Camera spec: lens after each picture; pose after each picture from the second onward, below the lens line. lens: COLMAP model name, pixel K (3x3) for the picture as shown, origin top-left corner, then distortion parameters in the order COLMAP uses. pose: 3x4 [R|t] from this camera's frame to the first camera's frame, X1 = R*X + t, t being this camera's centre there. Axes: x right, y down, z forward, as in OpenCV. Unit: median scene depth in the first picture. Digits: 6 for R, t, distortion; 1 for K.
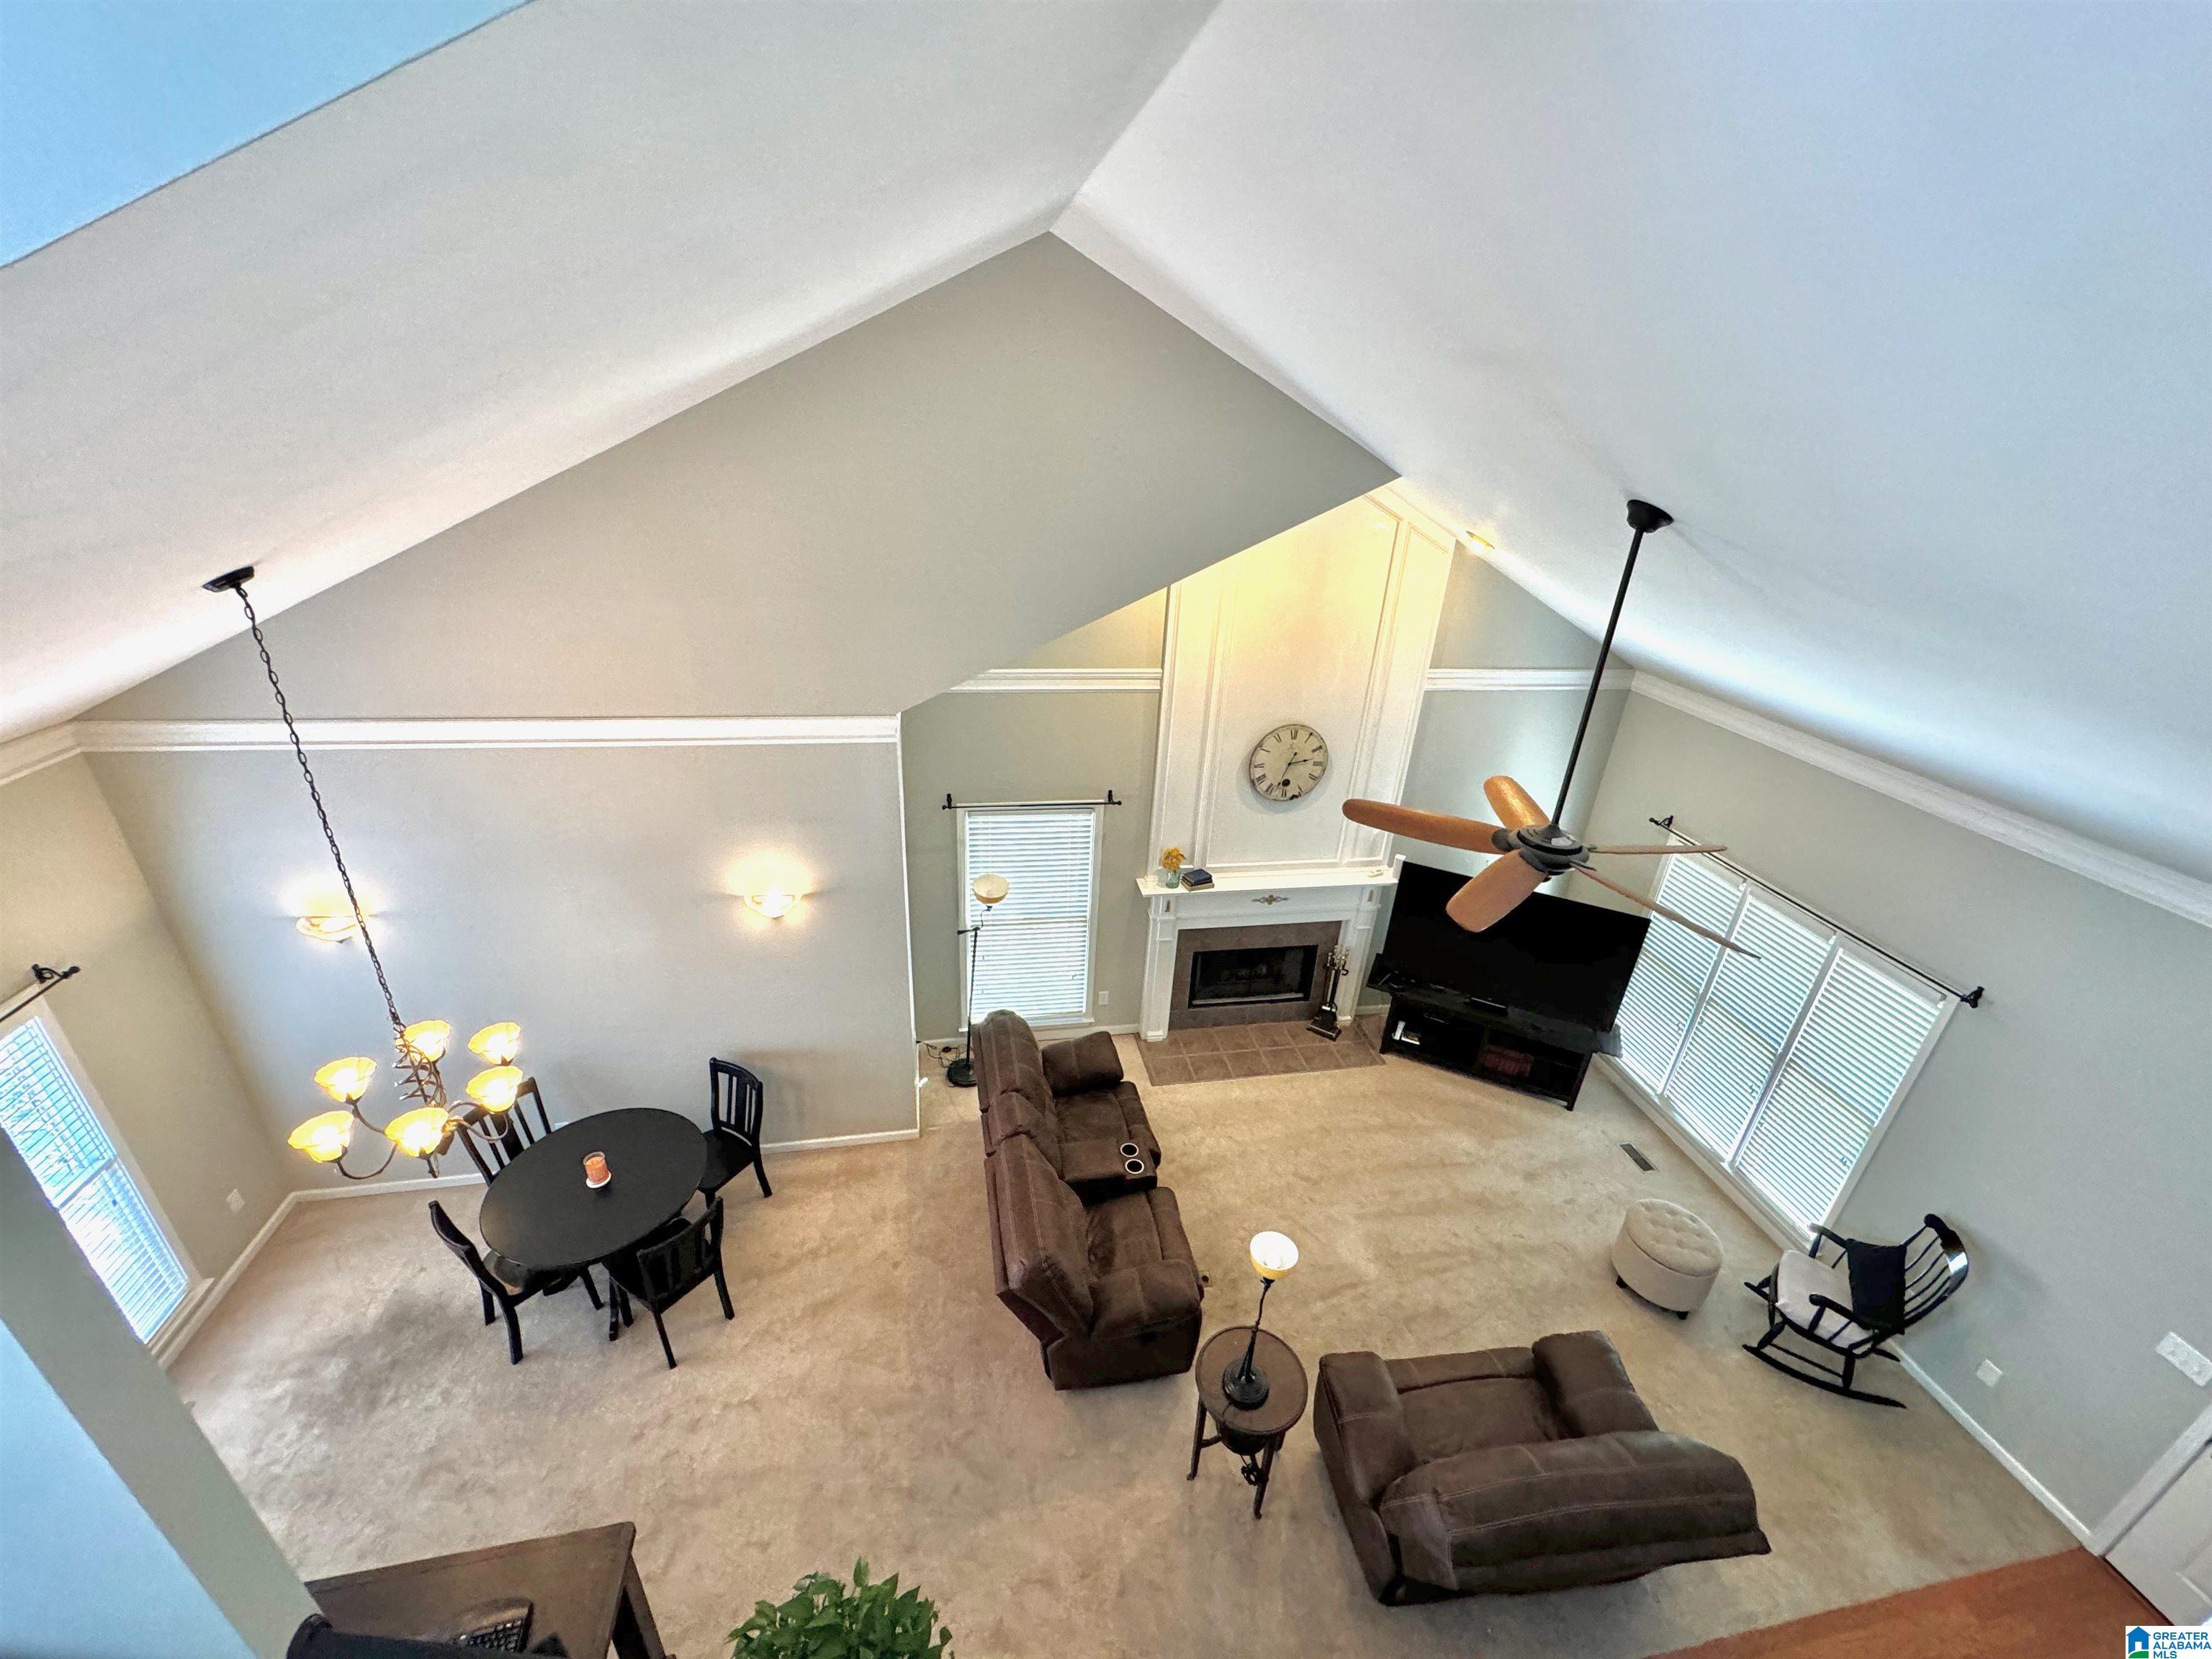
lens RADIAL K [[882.8, 0, 1097.9], [0, 882.8, 824.8], [0, 0, 1]] dist [-0.004567, 0.000763]
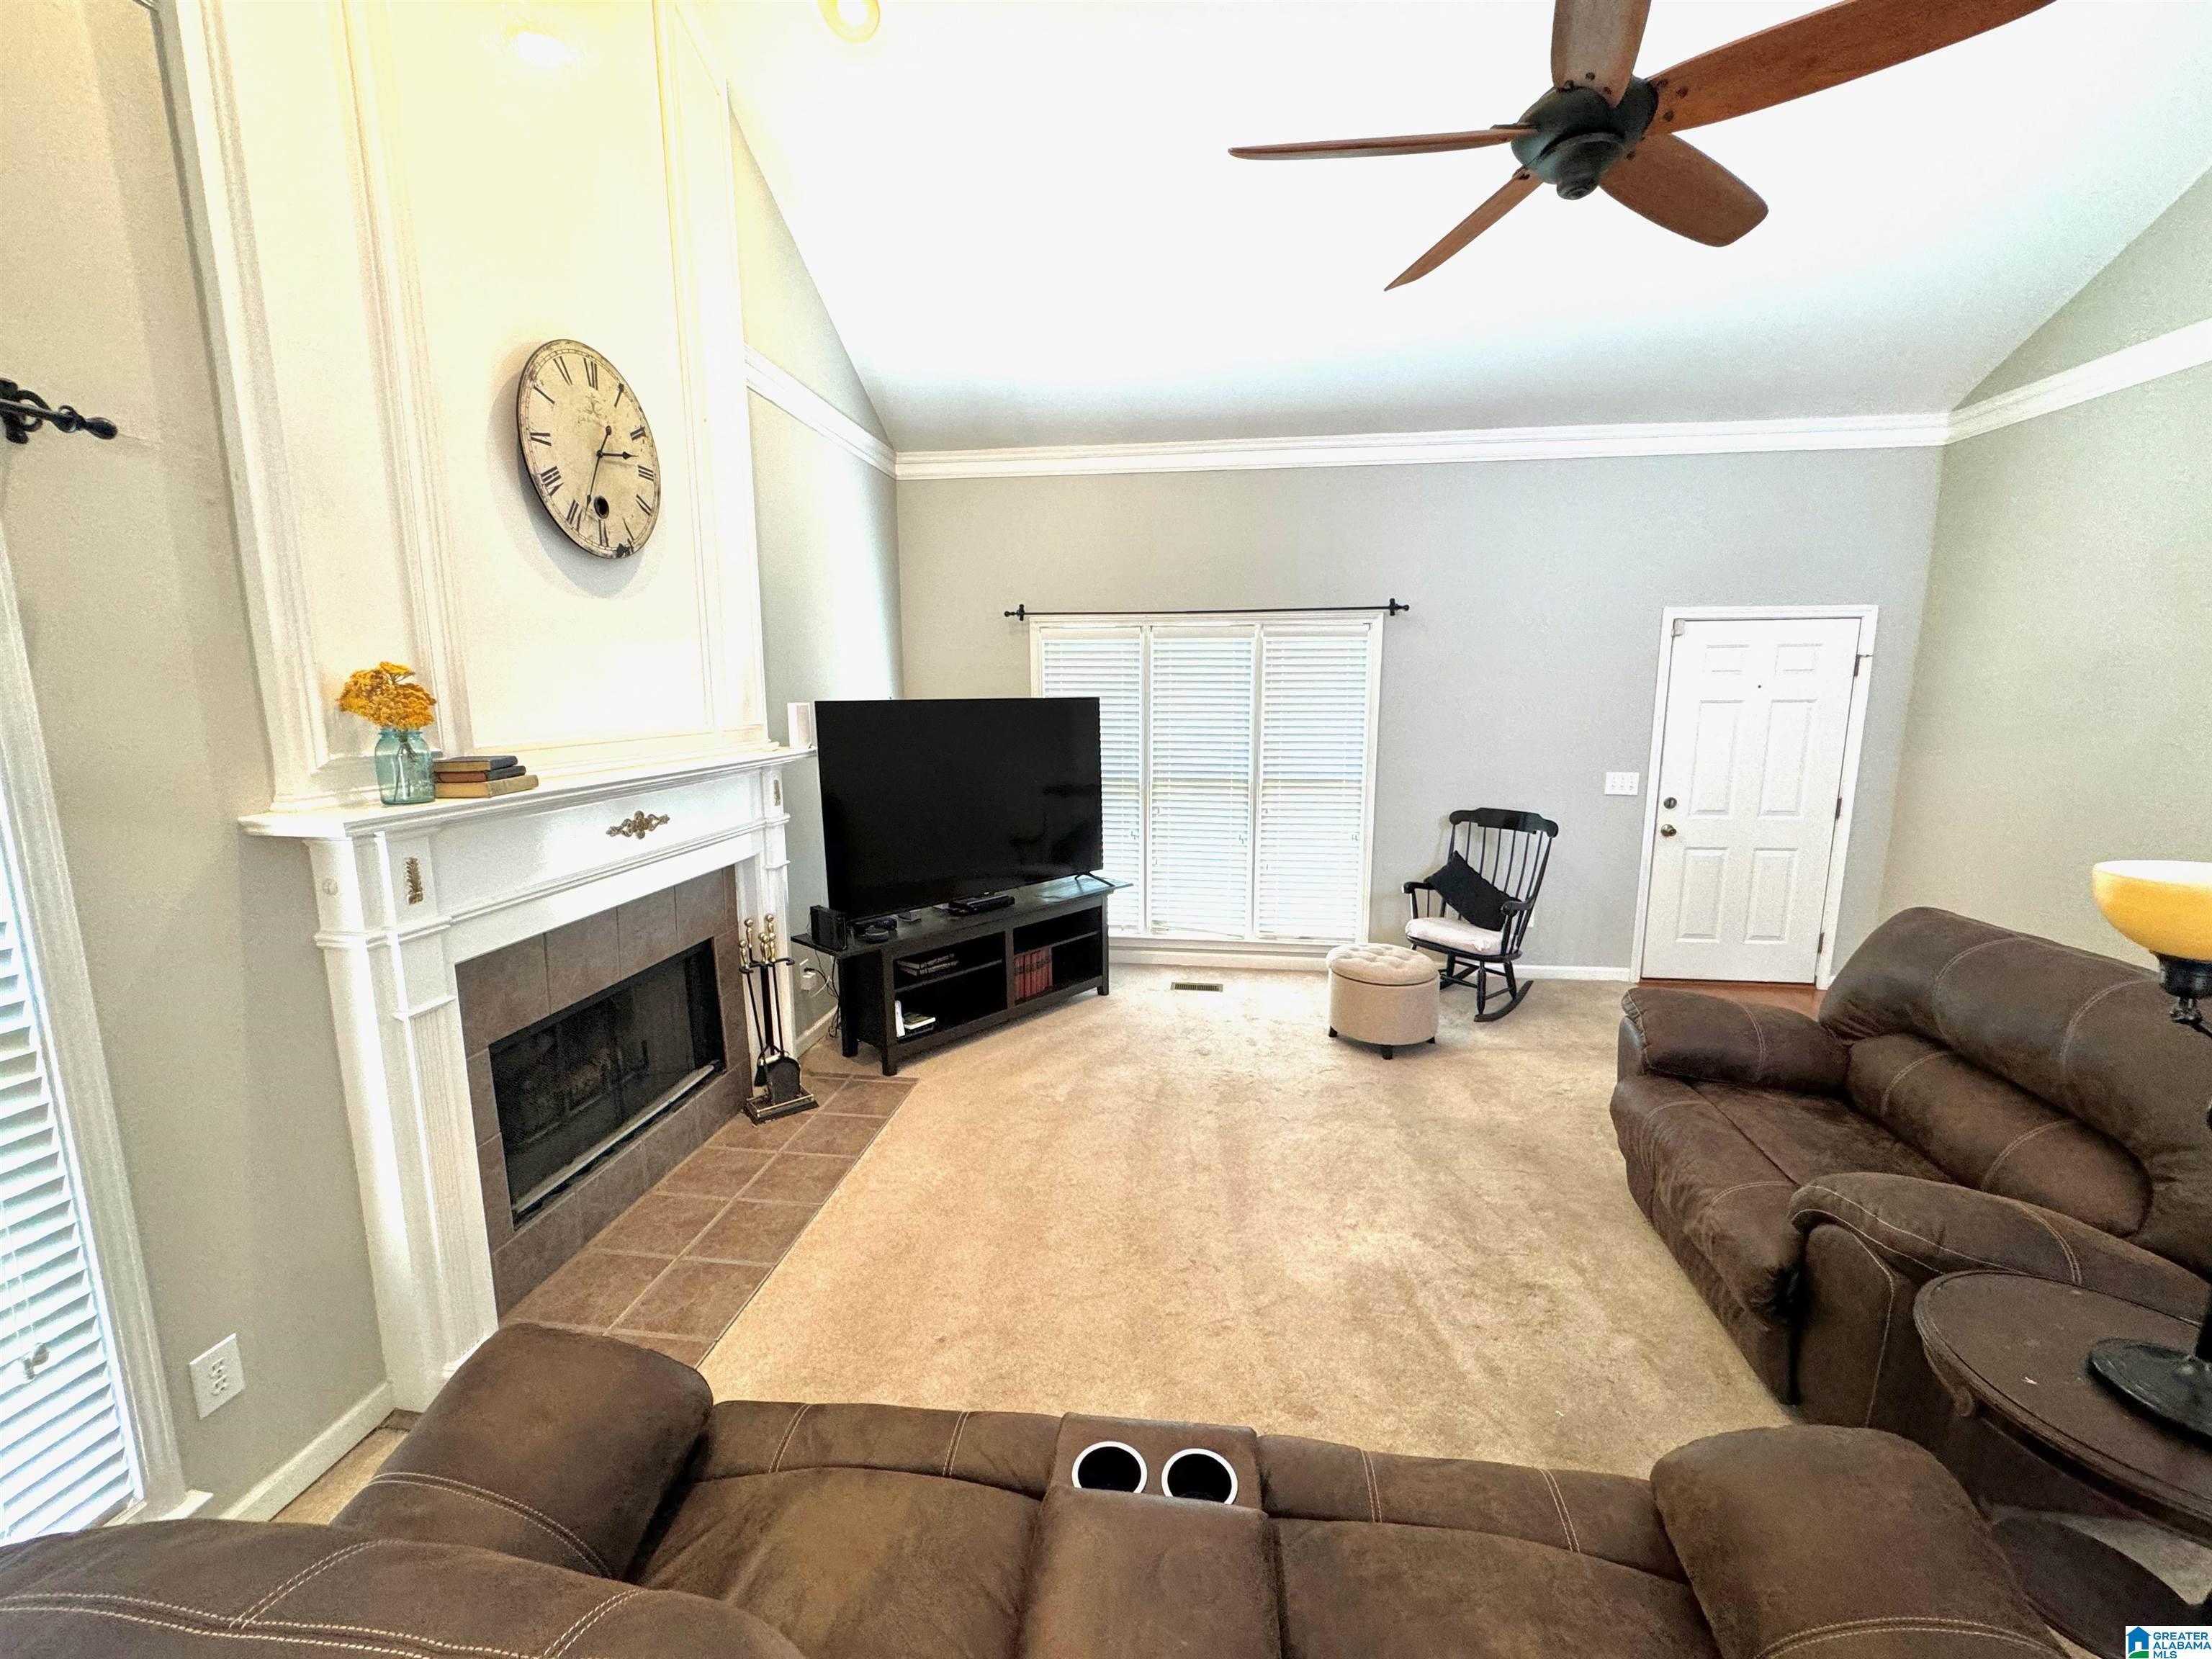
lens RADIAL K [[882.8, 0, 1106.7], [0, 882.8, 823.1], [0, 0, 1]] dist [-0.004567, 0.000763]
pose [[0.314449, -0.200237, 0.927915, -0.122316], [0.419714, 0.906090, 0.053296, 0.162536], [-0.851447, 0.372700, 0.368962, 0.704390]]
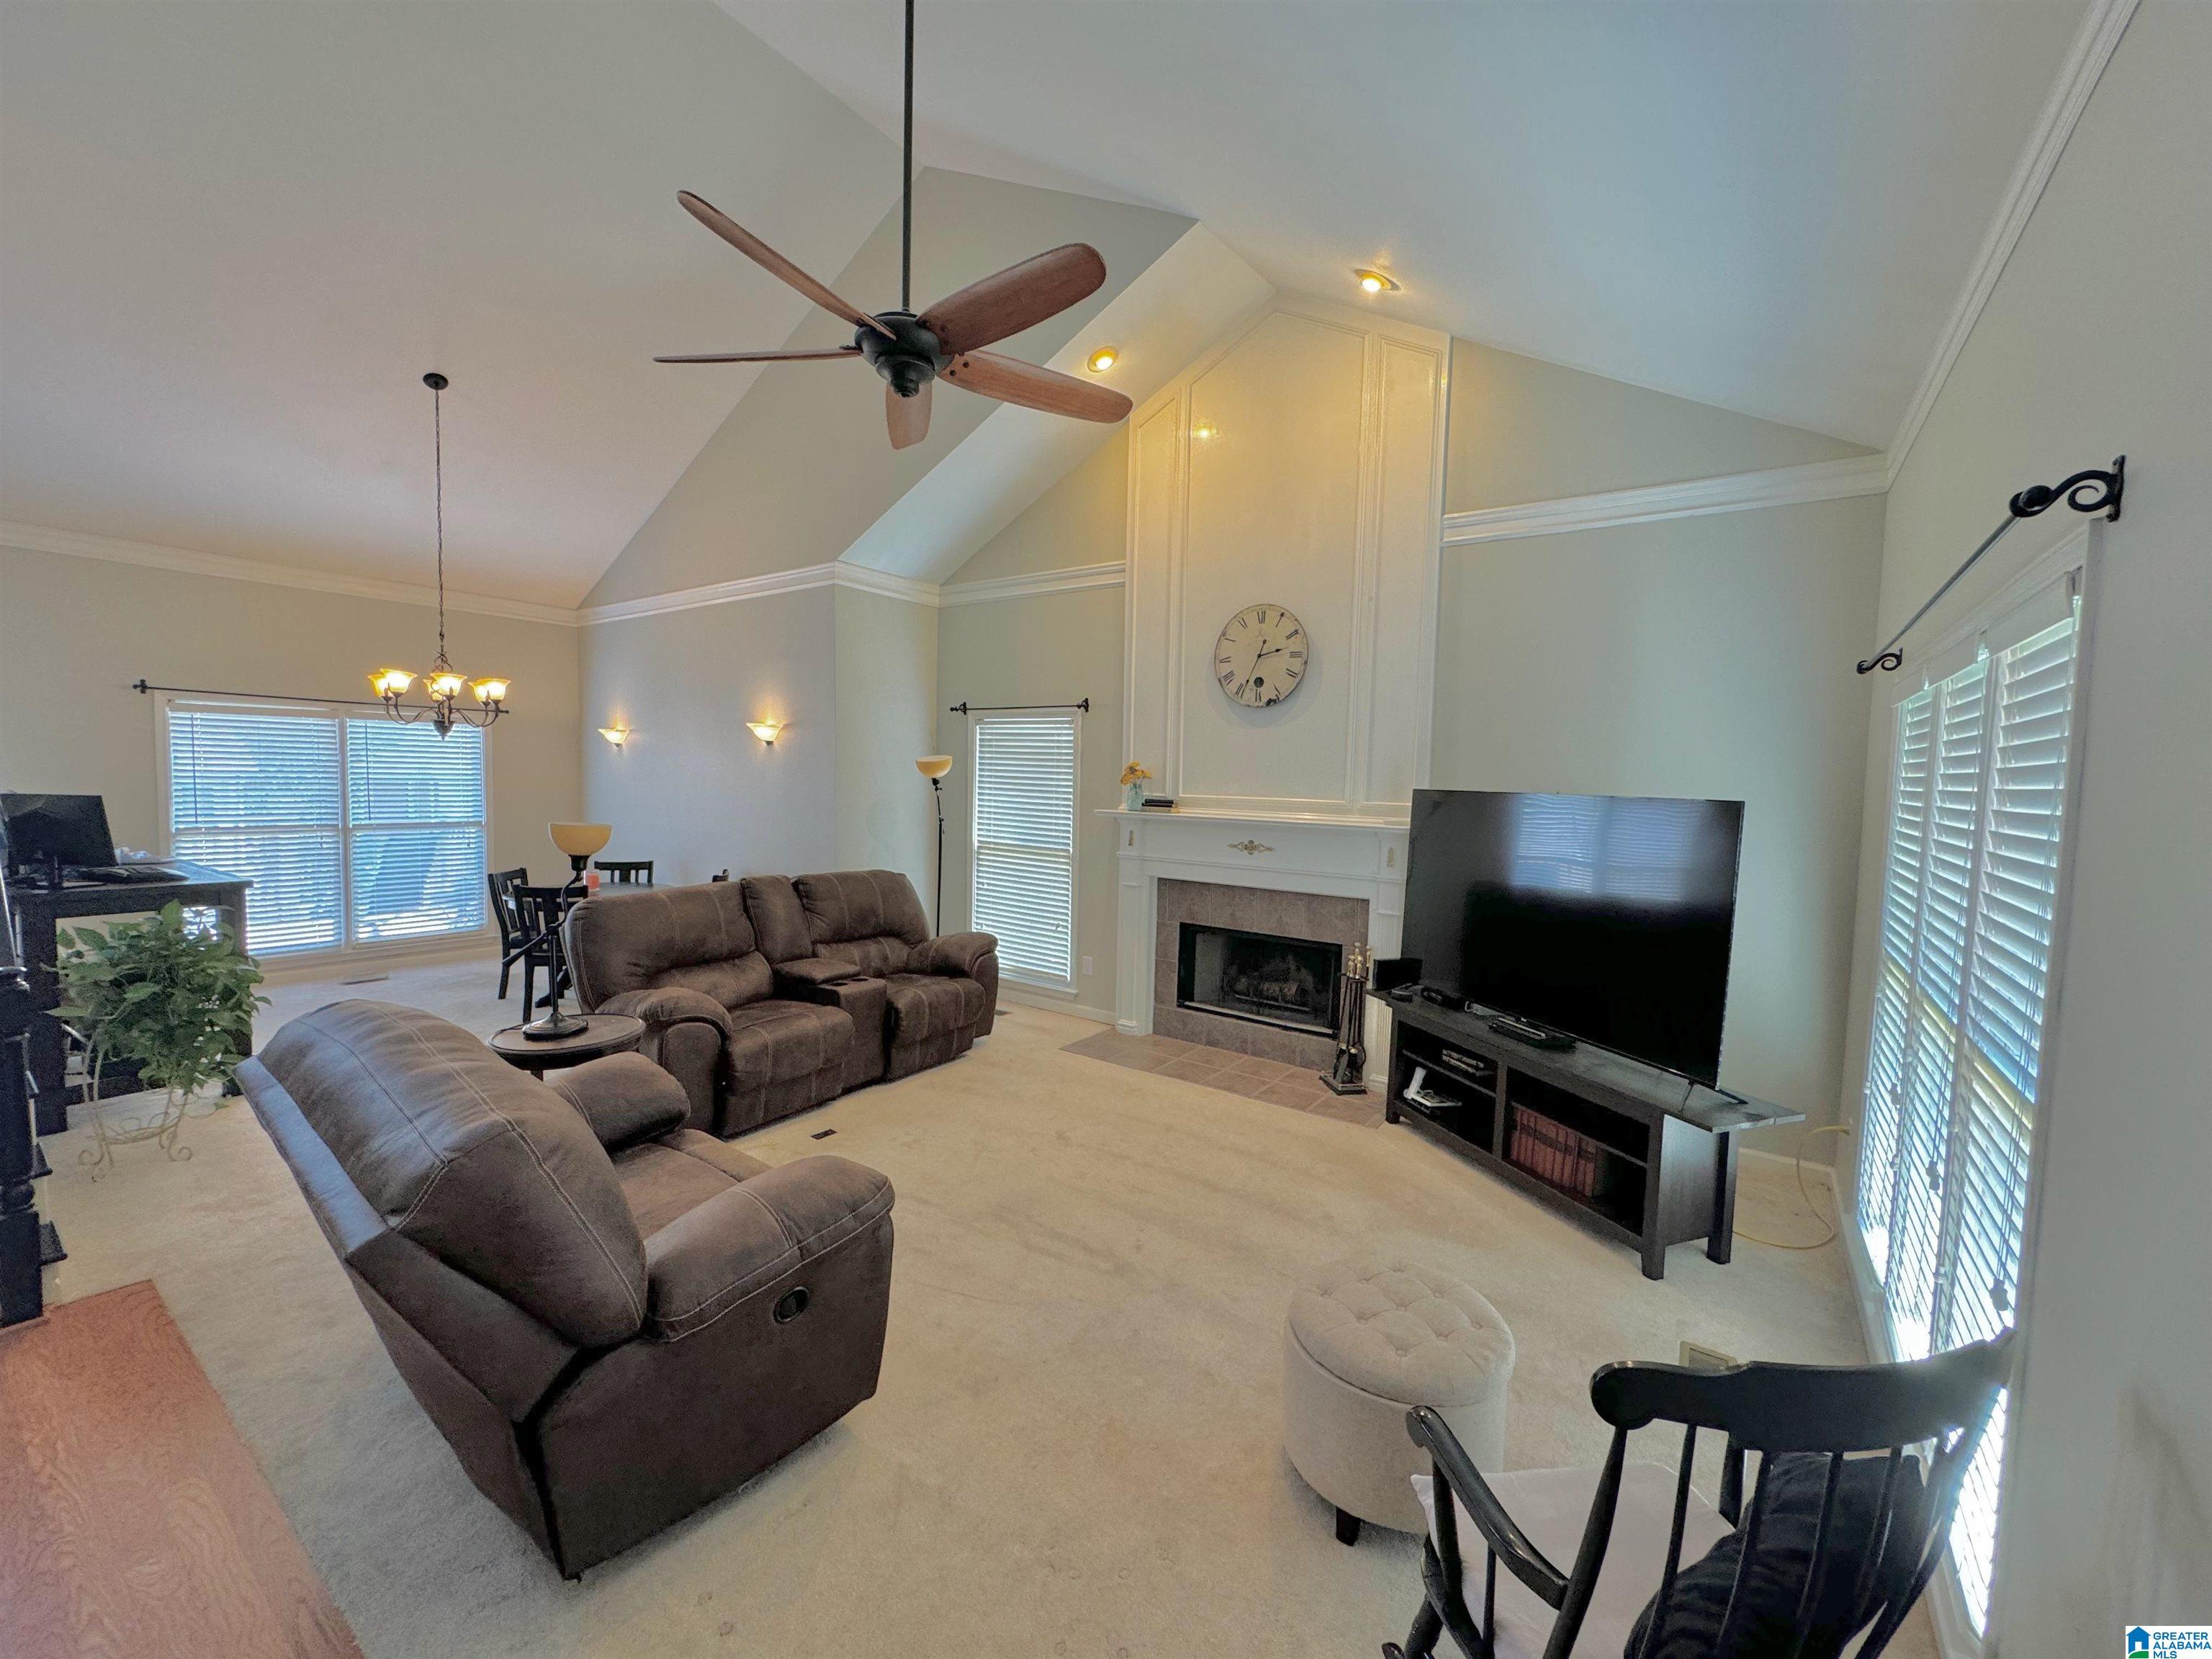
lens RADIAL K [[882.8, 0, 1117.5], [0, 882.8, 832.5], [0, 0, 1]] dist [-0.004567, 0.000763]
pose [[0.698578, 0.010335, -0.715459, 0.696858], [-0.295513, 0.914805, -0.275325, 0.334793], [0.651660, 0.403763, 0.642117, 0.459318]]
